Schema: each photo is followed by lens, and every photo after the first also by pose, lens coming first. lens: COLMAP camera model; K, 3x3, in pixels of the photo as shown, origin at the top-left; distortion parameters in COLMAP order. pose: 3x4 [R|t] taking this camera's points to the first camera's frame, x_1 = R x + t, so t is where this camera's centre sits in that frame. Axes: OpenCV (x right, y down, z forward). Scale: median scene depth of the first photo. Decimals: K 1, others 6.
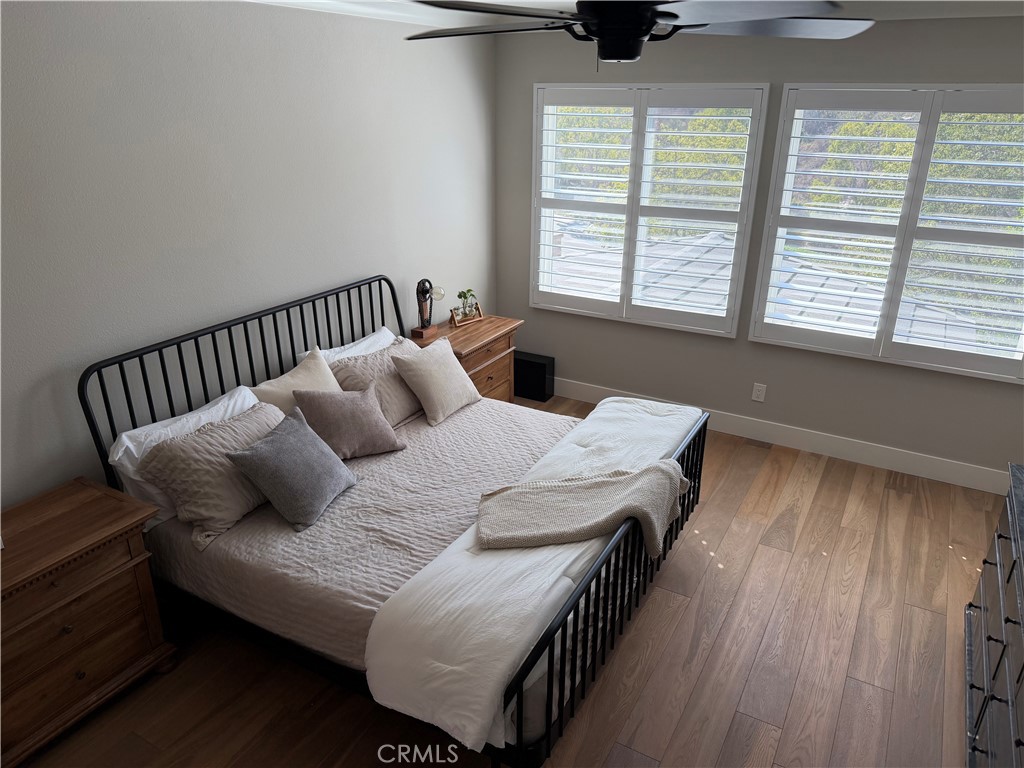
lens RADIAL K [[708.8, 0, 512.0], [0, 708.8, 384.0], [0, 0, 1]] dist [0.182500, -0.362930]
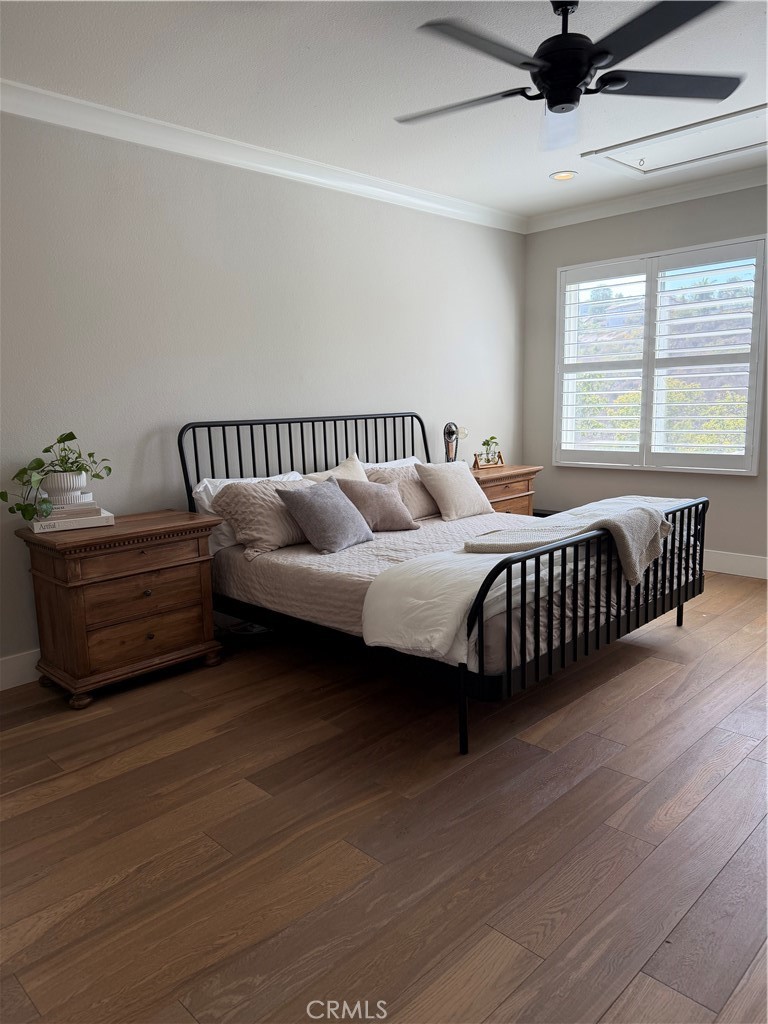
lens RADIAL K [[708.8, 0, 384.0], [0, 708.8, 512.0], [0, 0, 1]] dist [0.182500, -0.362930]
pose [[0.964683, 0.011960, -0.263142, 0.096059], [-0.068234, 0.976217, -0.205777, 0.298838], [0.254422, 0.216465, 0.942556, -0.103916]]
